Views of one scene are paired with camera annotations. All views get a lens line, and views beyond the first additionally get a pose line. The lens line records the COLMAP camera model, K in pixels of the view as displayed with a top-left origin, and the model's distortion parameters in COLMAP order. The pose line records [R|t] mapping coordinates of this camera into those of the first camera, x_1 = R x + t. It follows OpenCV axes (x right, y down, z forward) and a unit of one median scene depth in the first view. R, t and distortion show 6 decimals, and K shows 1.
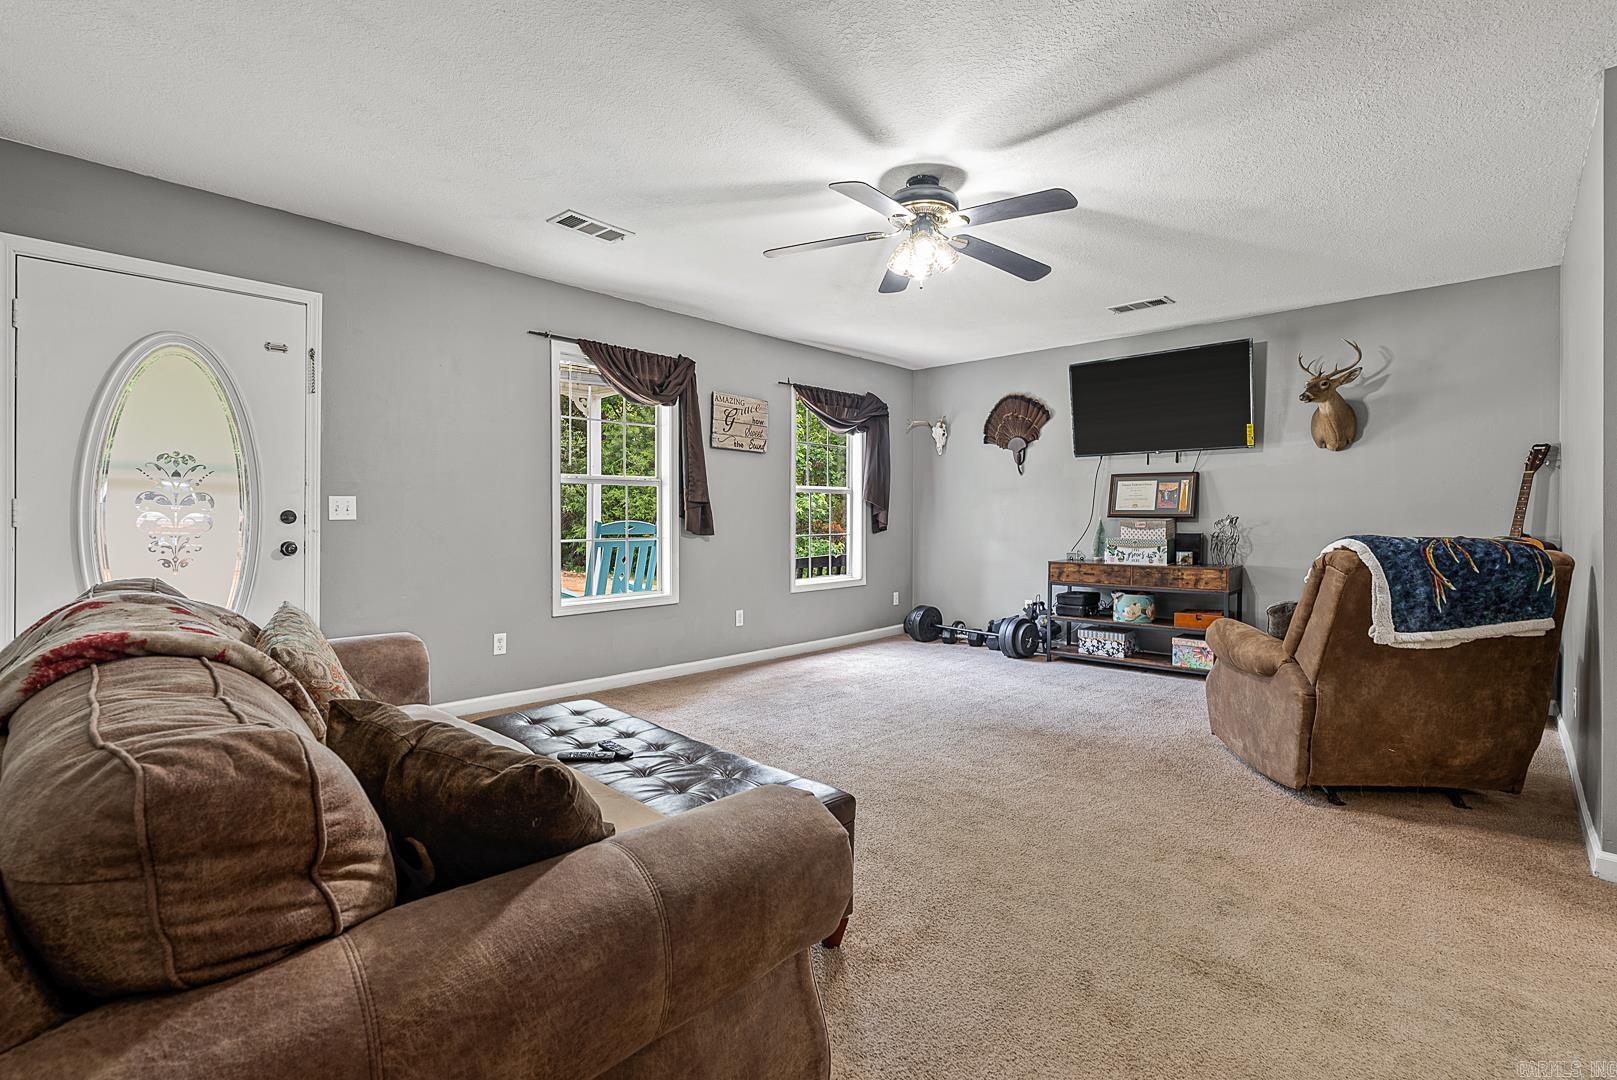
lens RADIAL K [[738.7, 0, 816.2], [0, 738.7, 525.9], [0, 0, 1]] dist [-0.003536, 0.001151]
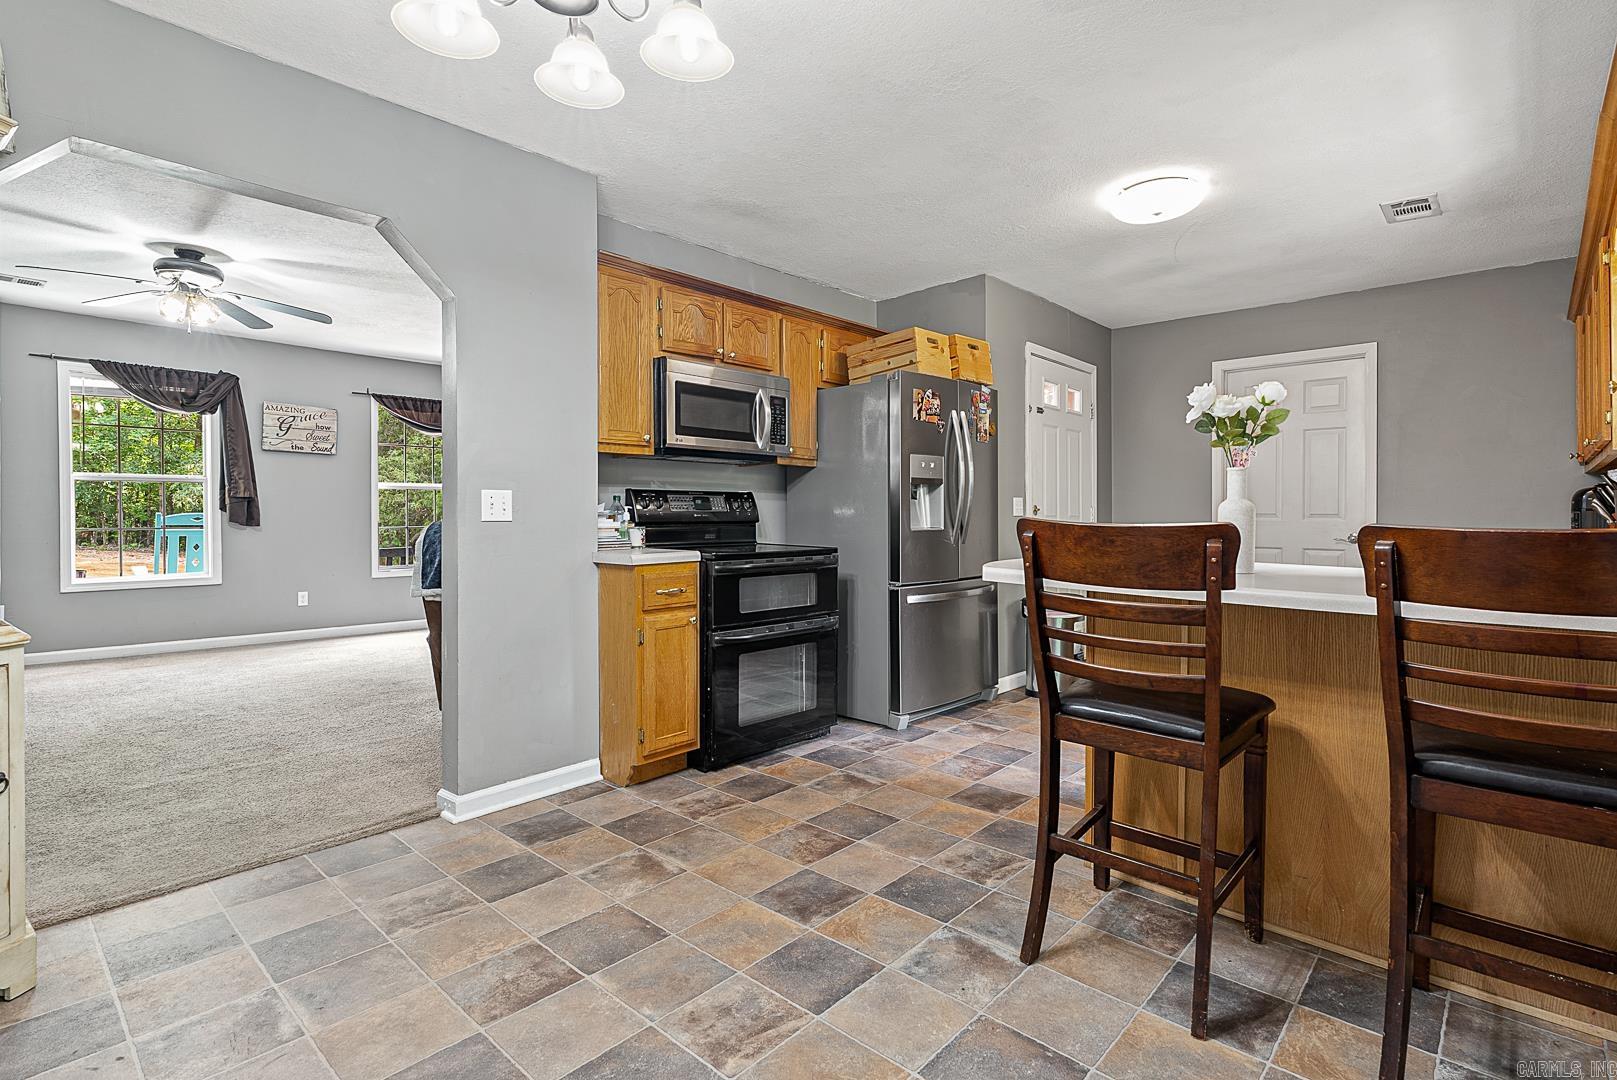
lens RADIAL K [[771.5, 0, 809.9], [0, 771.5, 529.4], [0, 0, 1]] dist [0.000215, 0.001031]
pose [[0.999866, 0.014606, 0.007397, 0.686022], [-0.014715, 0.999781, 0.014896, -0.012385], [-0.007178, -0.015003, 0.999862, -0.210158]]
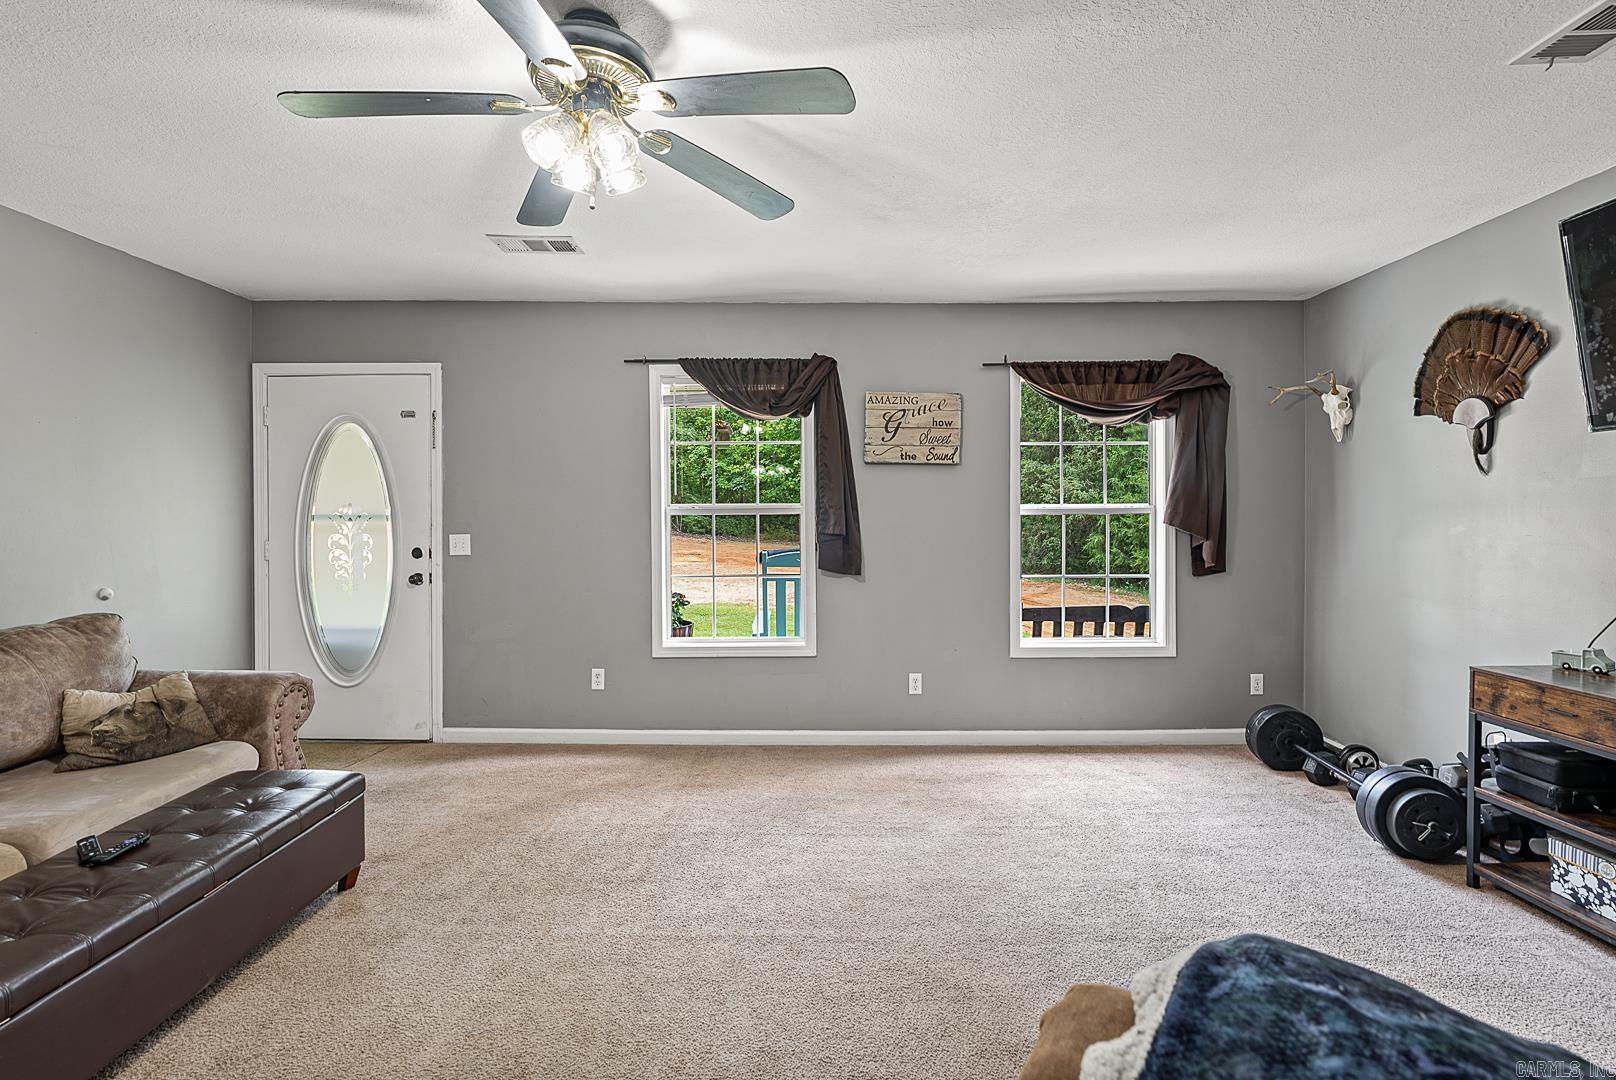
lens RADIAL K [[738.2, 0, 794.2], [0, 738.2, 531.0], [0, 0, 1]] dist [-0.003536, 0.001151]
pose [[0.682170, 0.009959, -0.731126, 0.372096], [-0.005745, 0.999949, 0.008261, -0.038861], [0.731171, -0.001435, 0.682193, 0.393725]]
